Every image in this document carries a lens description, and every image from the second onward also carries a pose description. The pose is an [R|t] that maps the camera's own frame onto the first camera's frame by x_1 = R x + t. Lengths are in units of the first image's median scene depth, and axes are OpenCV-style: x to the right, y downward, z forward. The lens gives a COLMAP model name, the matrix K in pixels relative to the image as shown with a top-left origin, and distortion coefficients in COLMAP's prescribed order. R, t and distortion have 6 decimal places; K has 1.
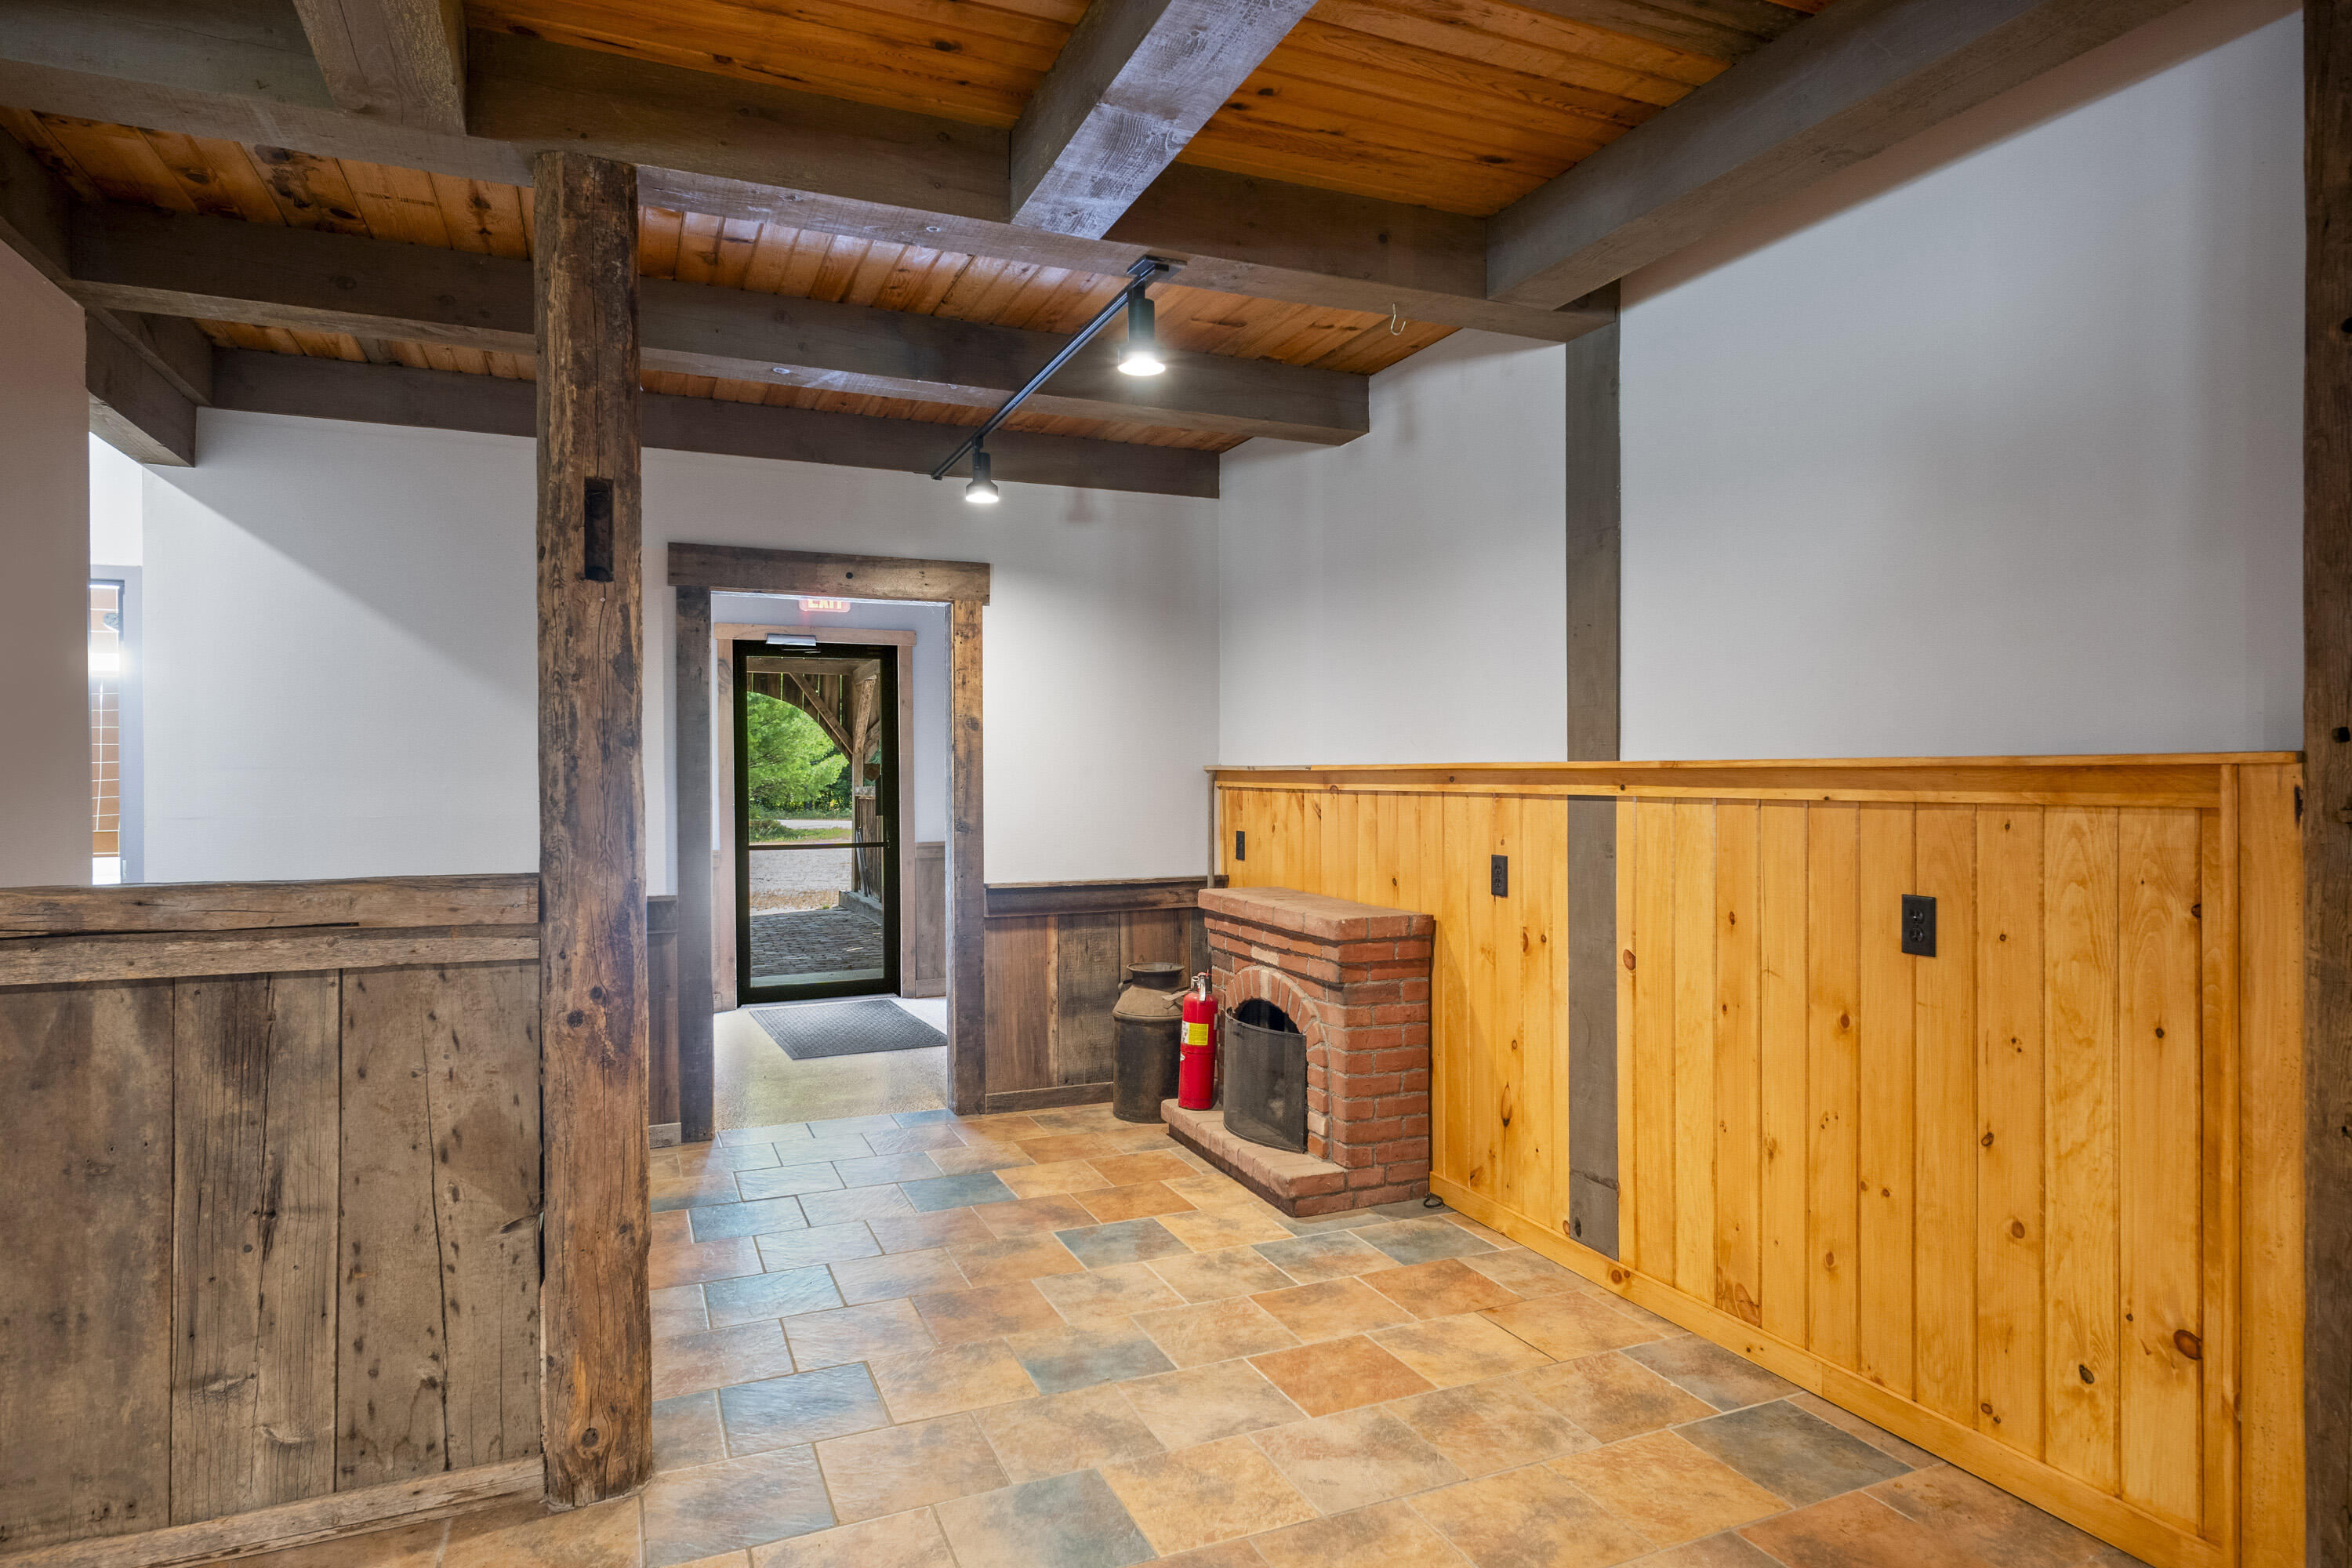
lens RADIAL K [[1342.7, 0, 1181.2], [0, 1342.7, 774.9], [0, 0, 1]] dist [-0.000069, 0.000252]
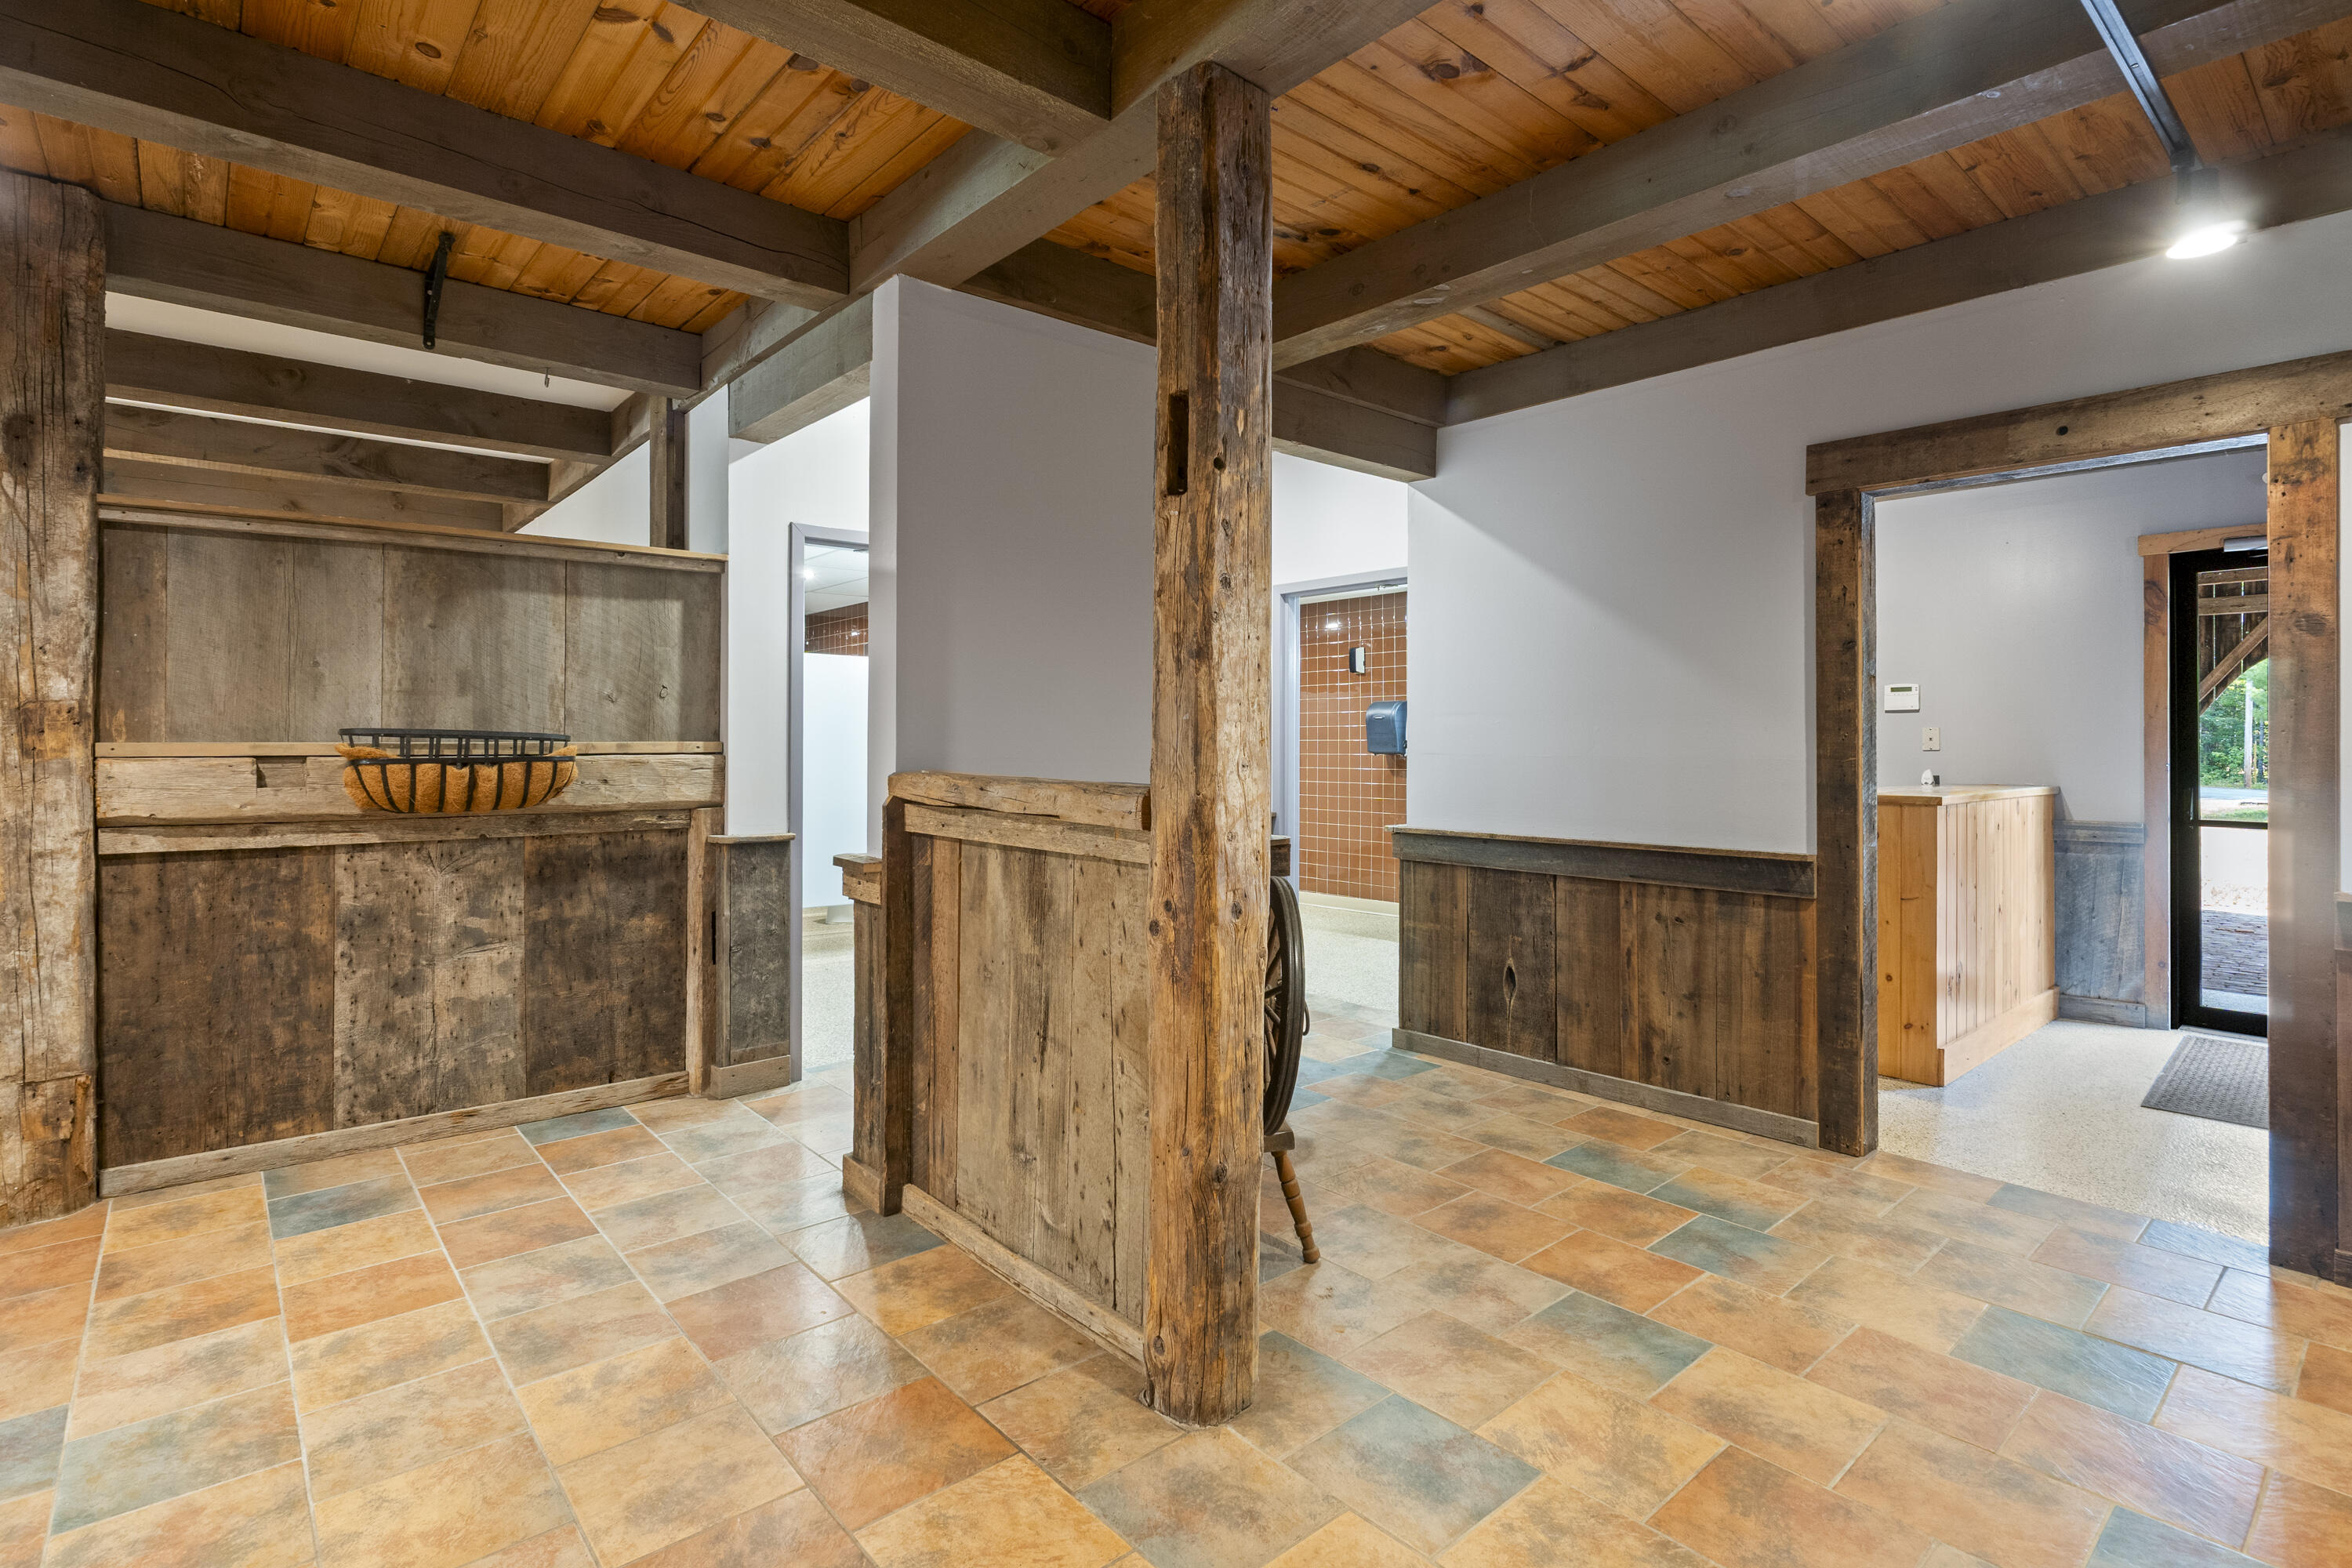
lens RADIAL K [[1143.5, 0, 1167.9], [0, 1143.5, 737.9], [0, 0, 1]] dist [-0.000024, 0.000565]
pose [[0.296653, 0.000791, -0.954985, 0.381069], [-0.009134, 0.999956, -0.002009, 0.038644], [0.954942, 0.009319, 0.296647, 0.745936]]
